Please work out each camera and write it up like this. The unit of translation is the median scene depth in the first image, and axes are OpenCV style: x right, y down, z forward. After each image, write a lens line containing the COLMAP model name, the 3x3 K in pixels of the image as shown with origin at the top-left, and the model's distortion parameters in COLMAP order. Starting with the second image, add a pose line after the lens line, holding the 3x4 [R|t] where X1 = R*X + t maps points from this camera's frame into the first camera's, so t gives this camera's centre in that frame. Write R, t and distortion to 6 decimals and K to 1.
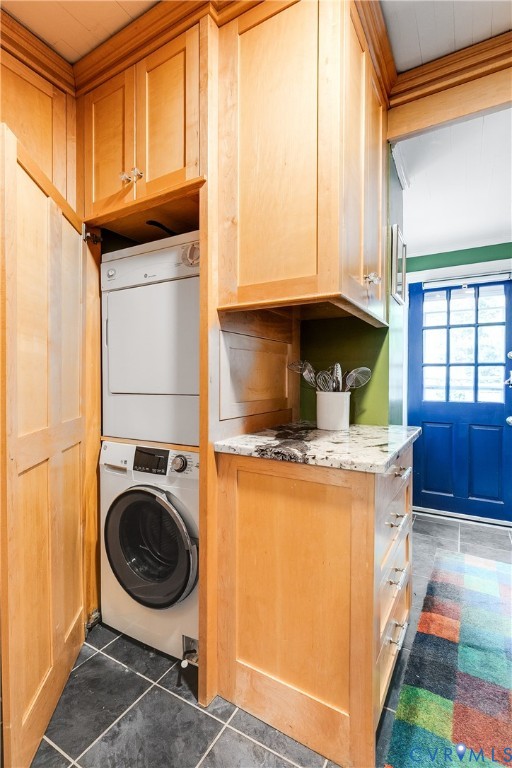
lens RADIAL K [[350.5, 0, 205.7], [0, 350.5, 388.7], [0, 0, 1]] dist [0.008097, -0.000841]
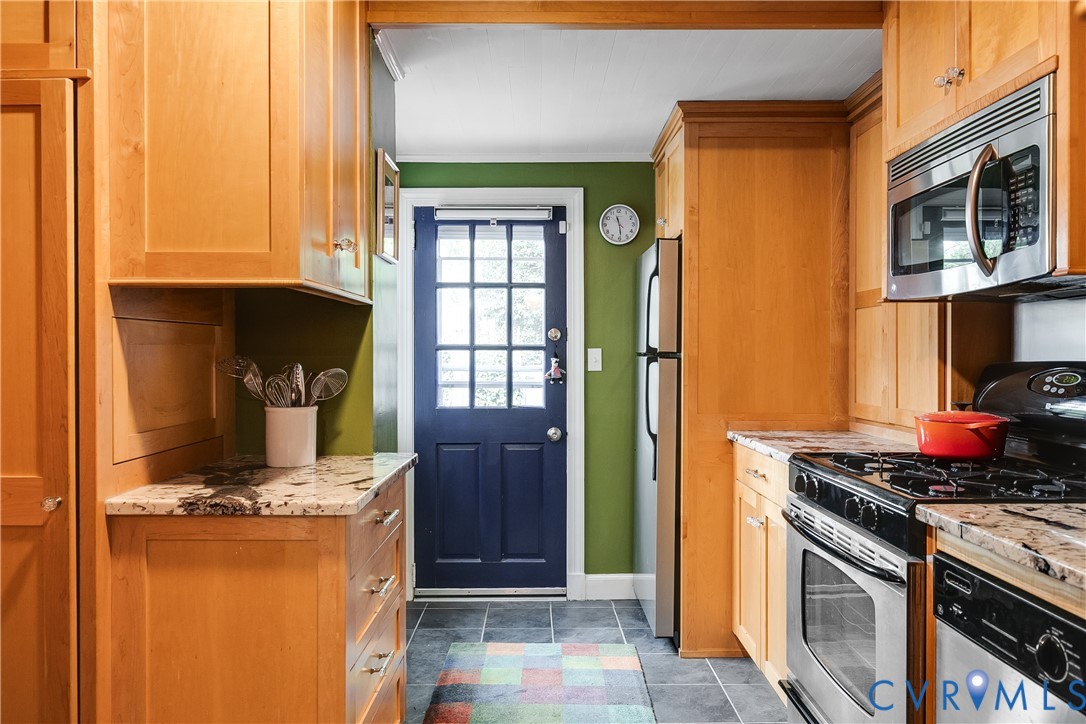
lens RADIAL K [[830.5, 0, 541.1], [0, 830.5, 364.9], [0, 0, 1]] dist [-0.002602, -0.007842]
pose [[0.797526, -0.002141, 0.603281, -0.185175], [0.010526, 0.999891, -0.010367, -0.047074], [-0.603193, 0.014618, 0.797461, -0.477065]]
